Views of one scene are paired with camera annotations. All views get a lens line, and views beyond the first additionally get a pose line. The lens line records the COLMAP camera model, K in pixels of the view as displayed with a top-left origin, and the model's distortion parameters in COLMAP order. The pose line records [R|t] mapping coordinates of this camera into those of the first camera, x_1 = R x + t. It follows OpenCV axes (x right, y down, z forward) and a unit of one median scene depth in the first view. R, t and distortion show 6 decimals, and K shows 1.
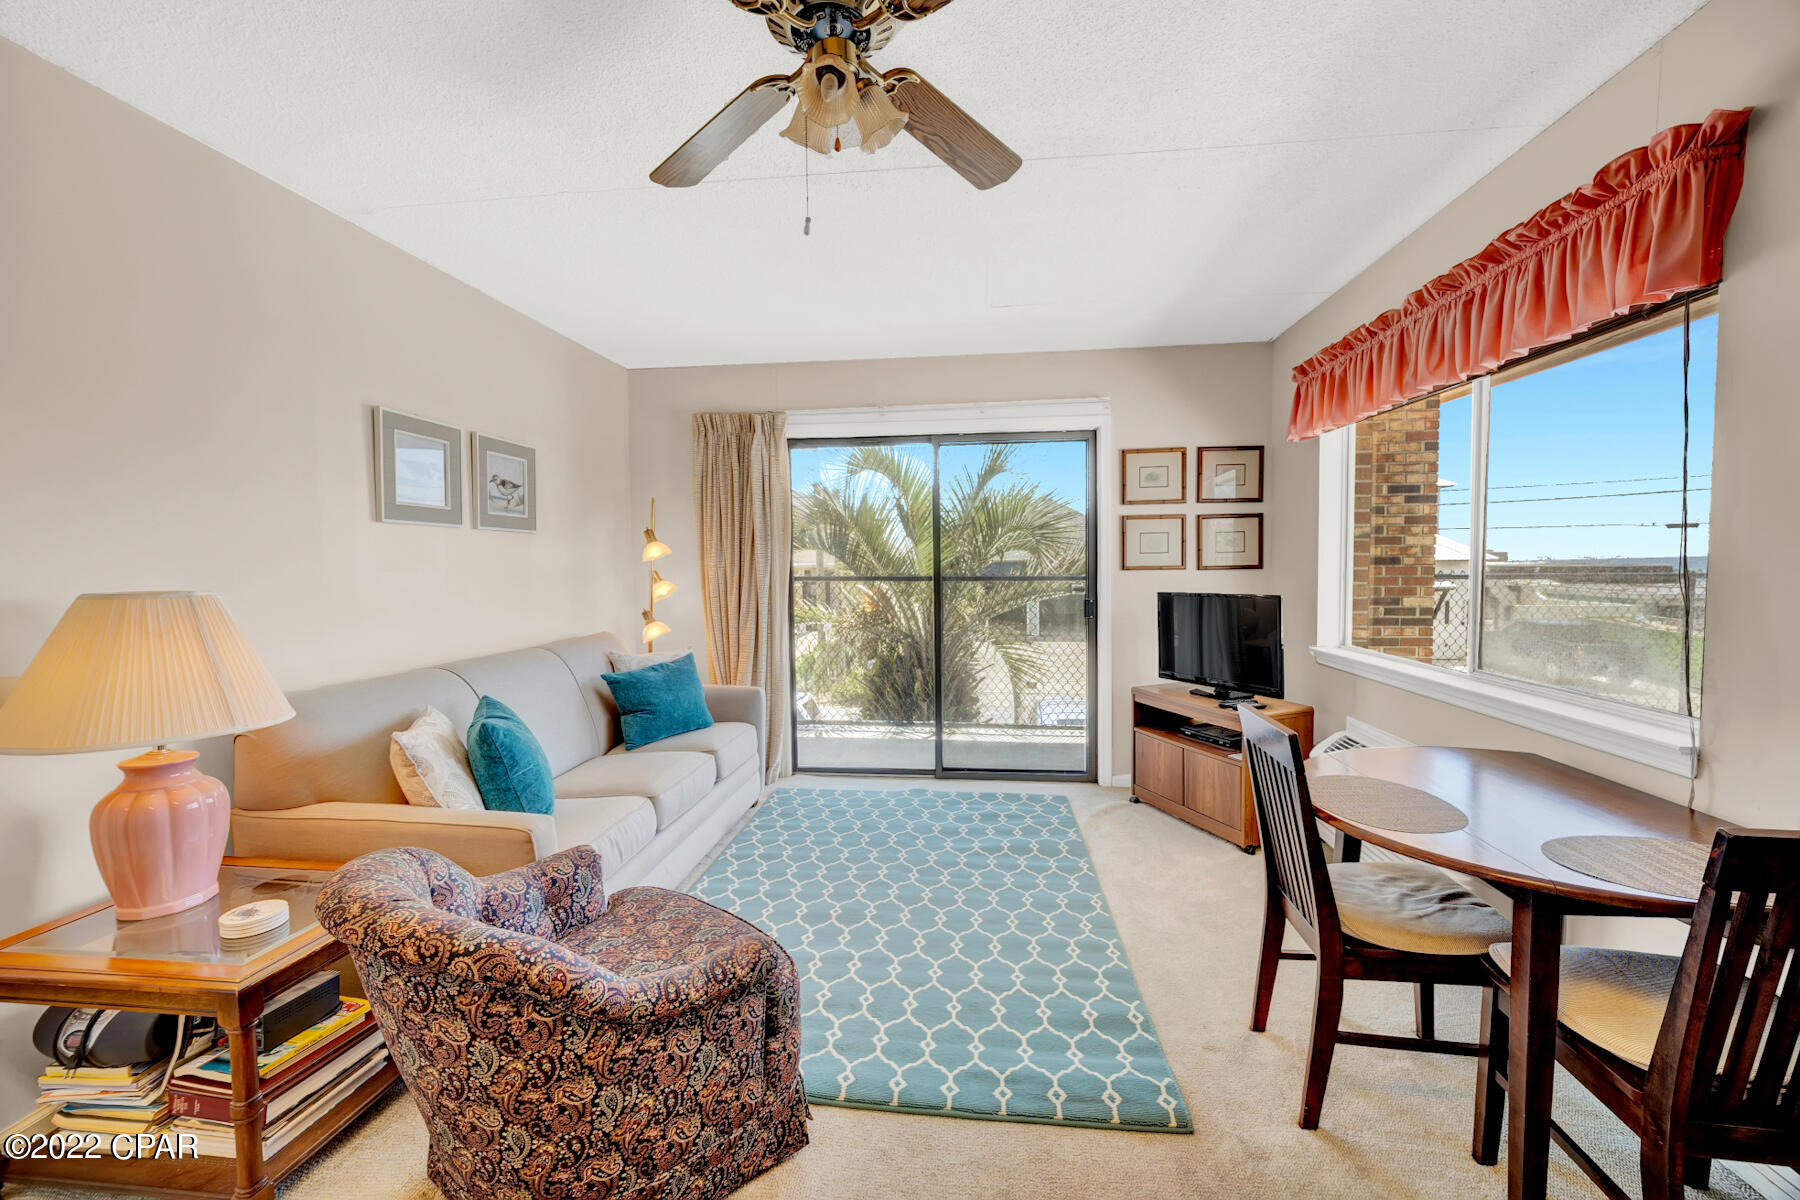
lens RADIAL K [[715.5, 0, 907.2], [0, 715.5, 601.8], [0, 0, 1]] dist [-0.002903, 0.000278]
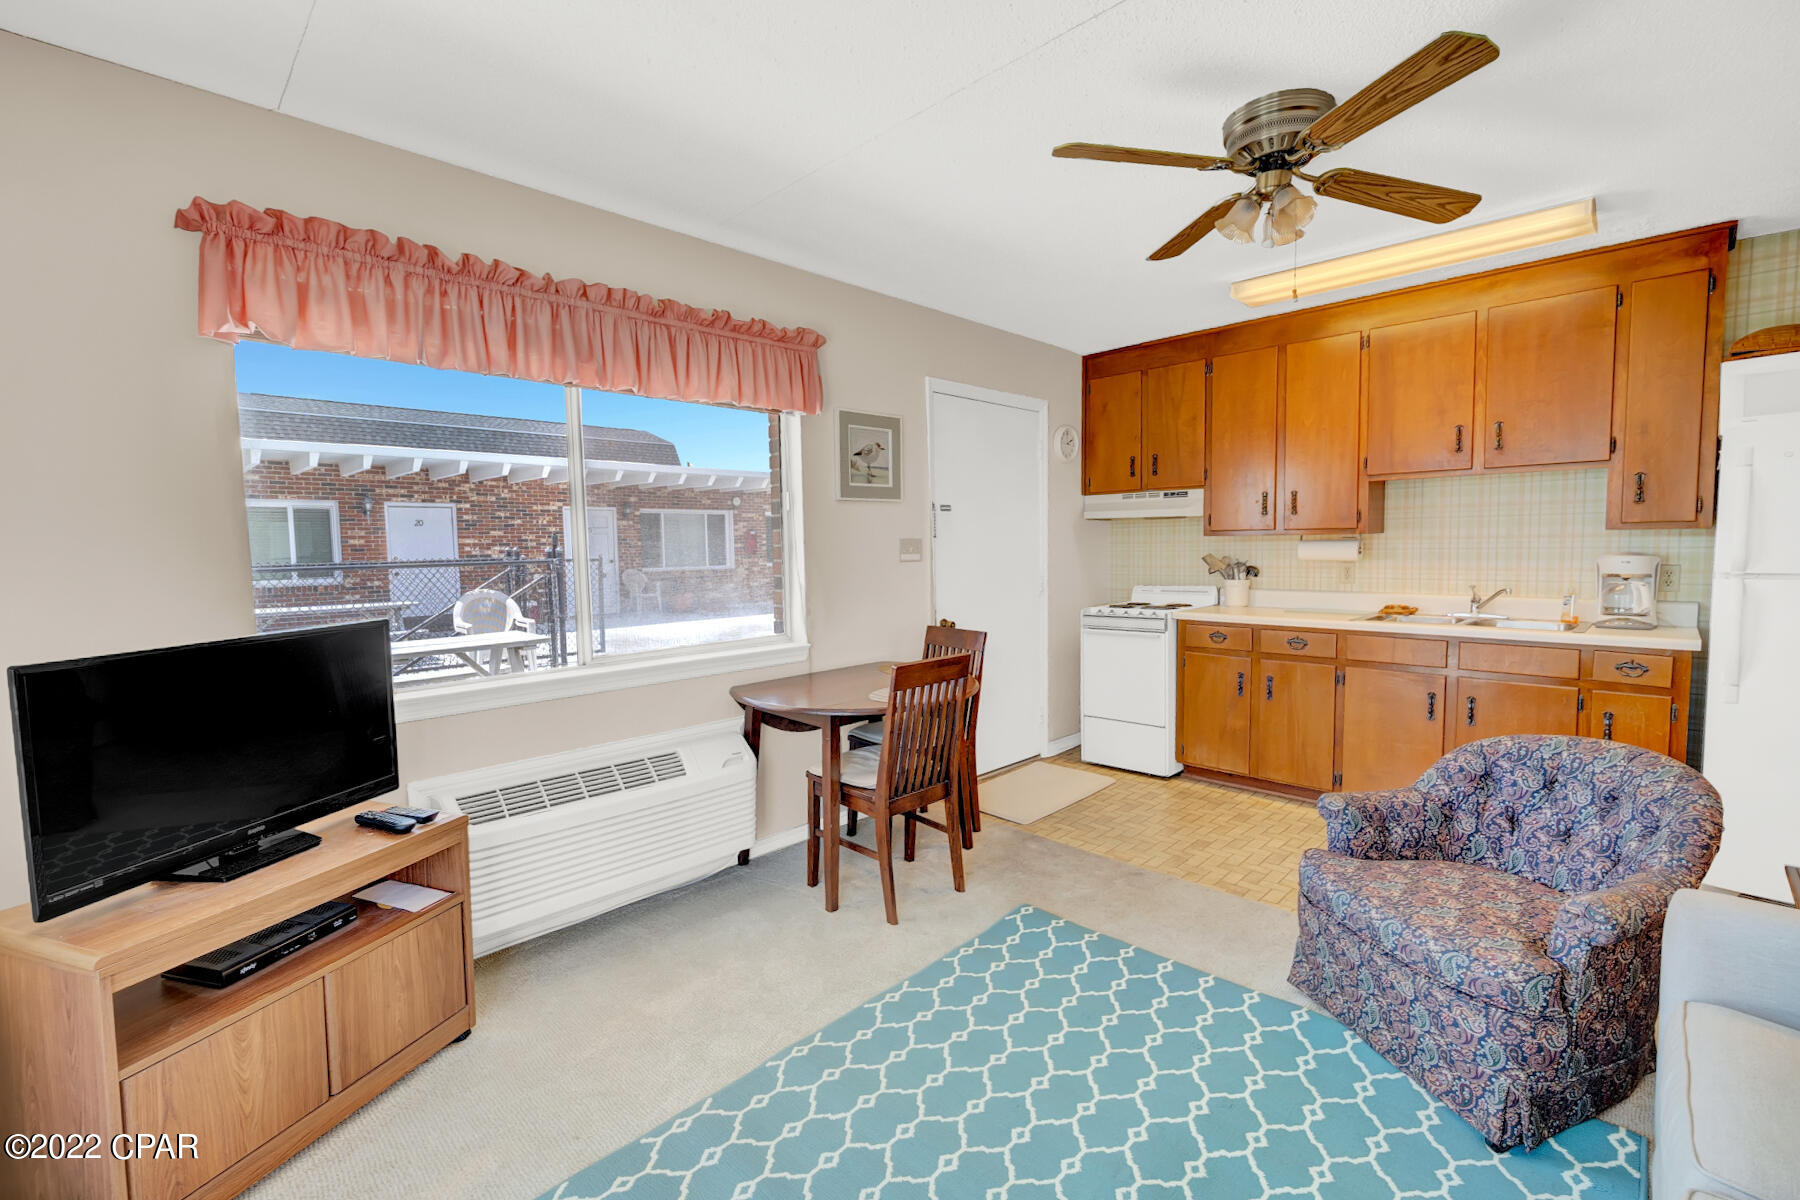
lens RADIAL K [[777.0, 0, 907.9], [0, 777.0, 596.5], [0, 0, 1]] dist [-0.002683, -0.000465]
pose [[-0.787770, -0.021947, 0.615578, -0.203950], [0.057538, 0.992374, 0.109014, -0.066936], [-0.613276, 0.121298, -0.780500, 1.127343]]
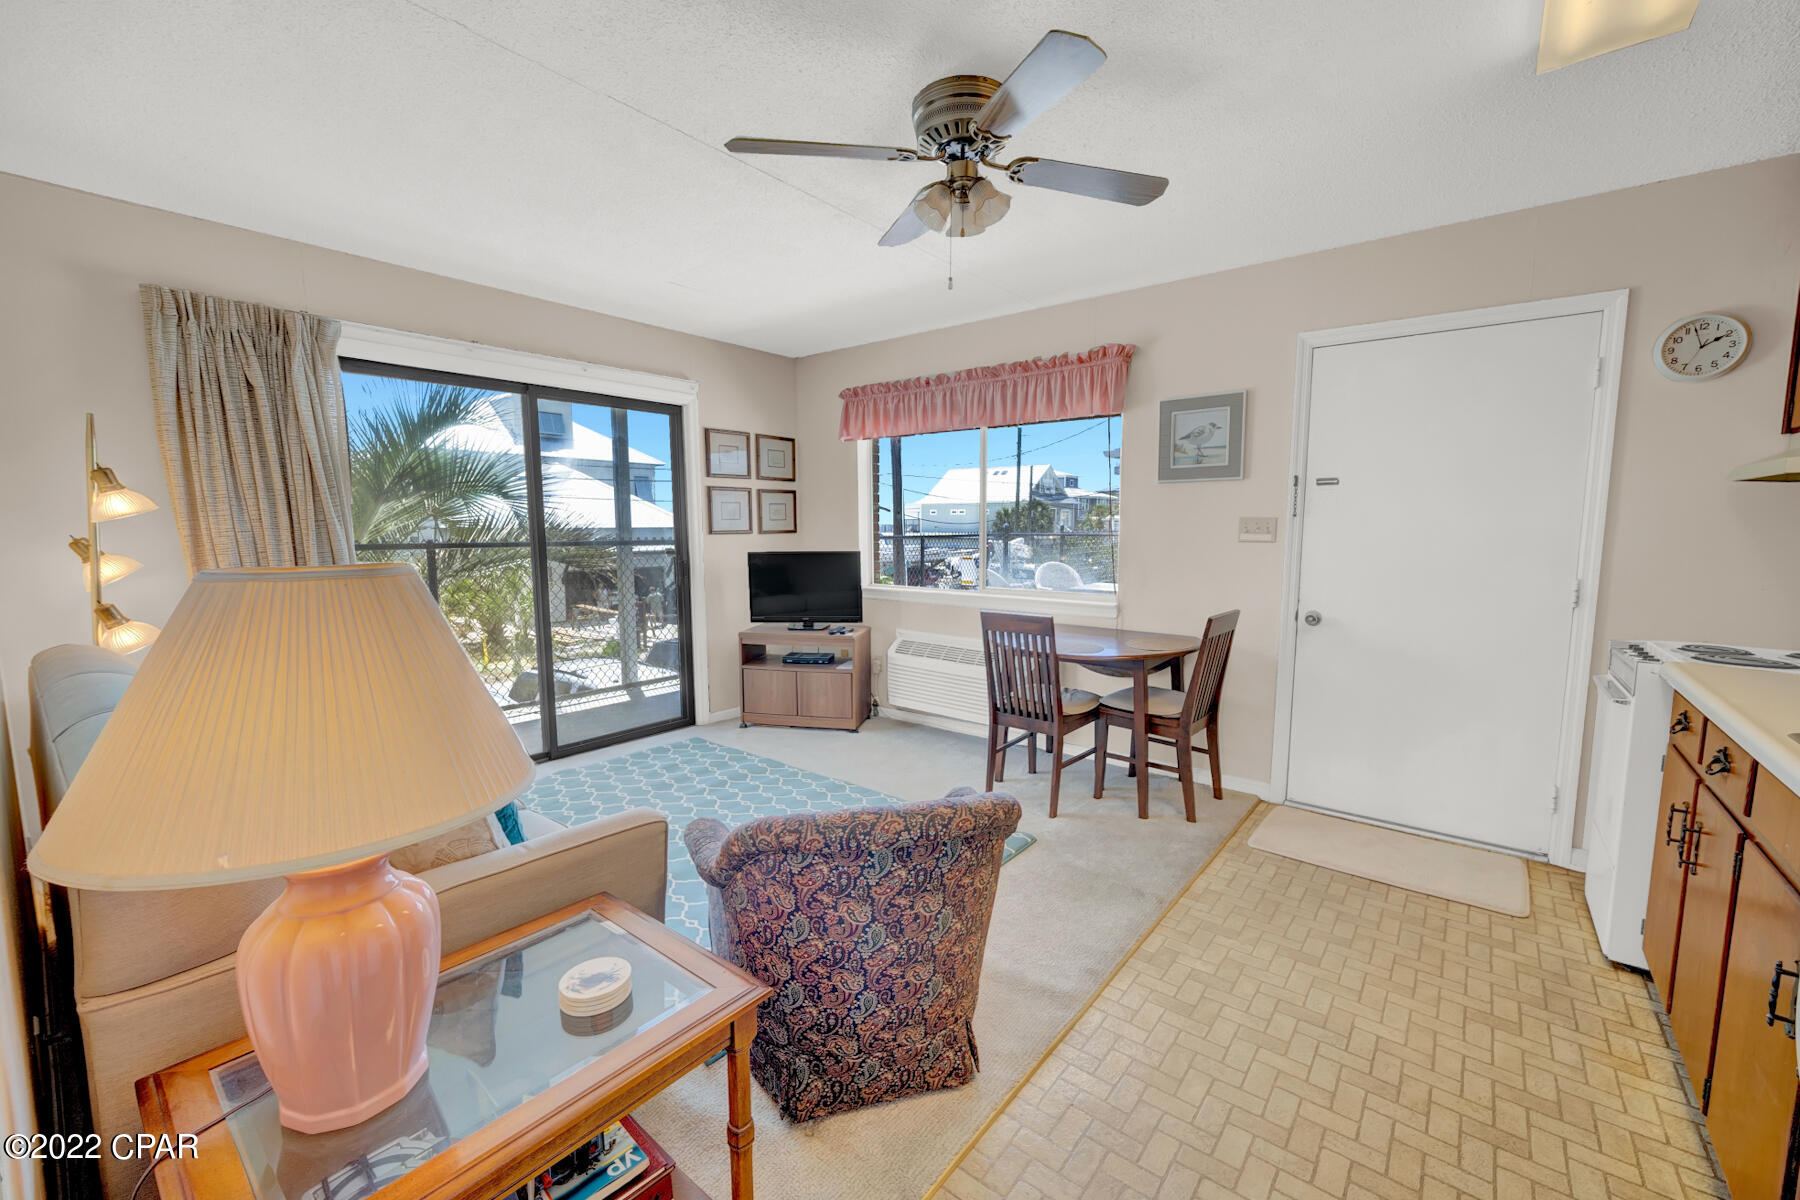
lens RADIAL K [[723.4, 0, 906.1], [0, 723.4, 601.0], [0, 0, 1]] dist [-0.002582, -0.000159]
pose [[0.533109, -0.080097, 0.842247, -0.599058], [0.043610, 0.996787, 0.067191, -0.002349], [-0.844922, 0.000910, 0.534889, 0.133767]]
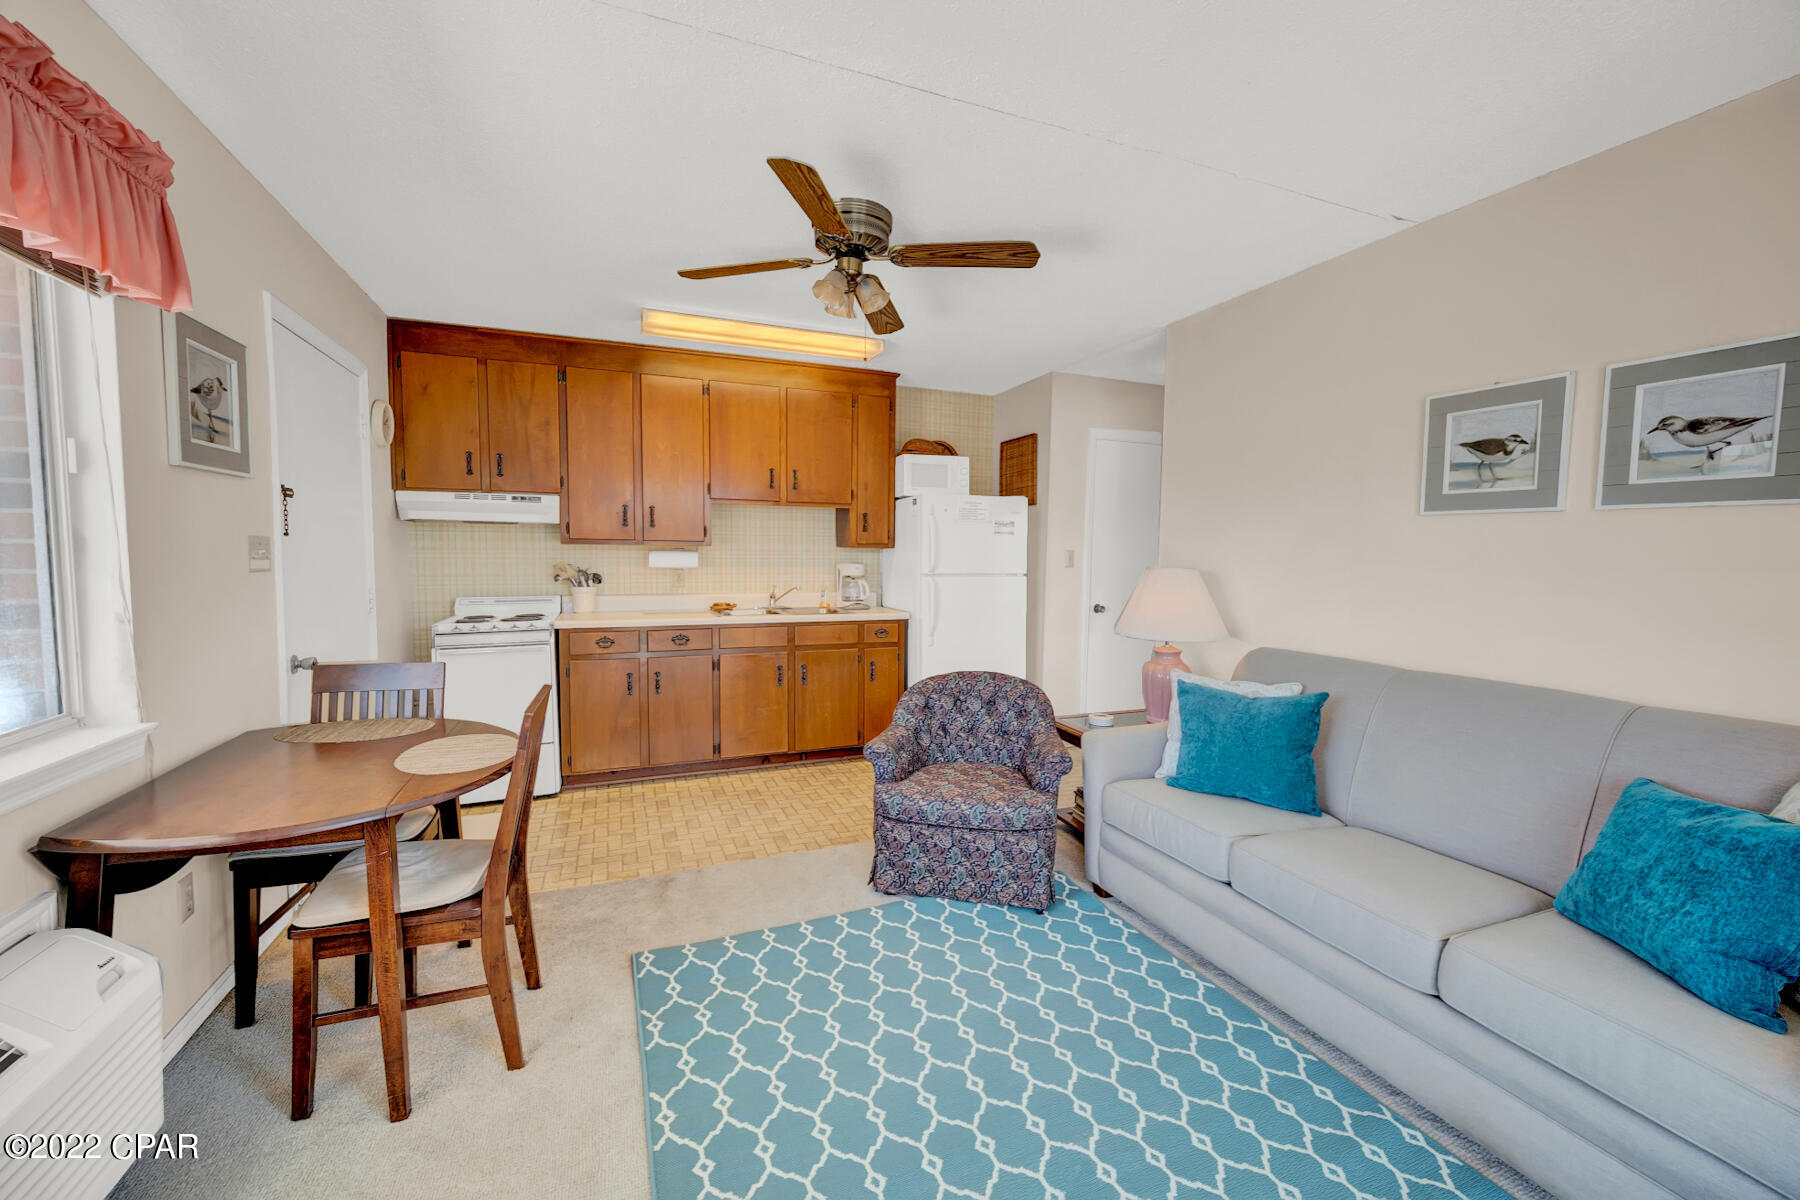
lens RADIAL K [[714.9, 0, 905.8], [0, 714.9, 599.0], [0, 0, 1]] dist [-0.003103, -0.000198]
pose [[-0.876308, 0.031839, -0.480699, 0.270052], [-0.031182, 0.991973, 0.122548, -0.069454], [0.480742, 0.122379, -0.868280, 1.115772]]
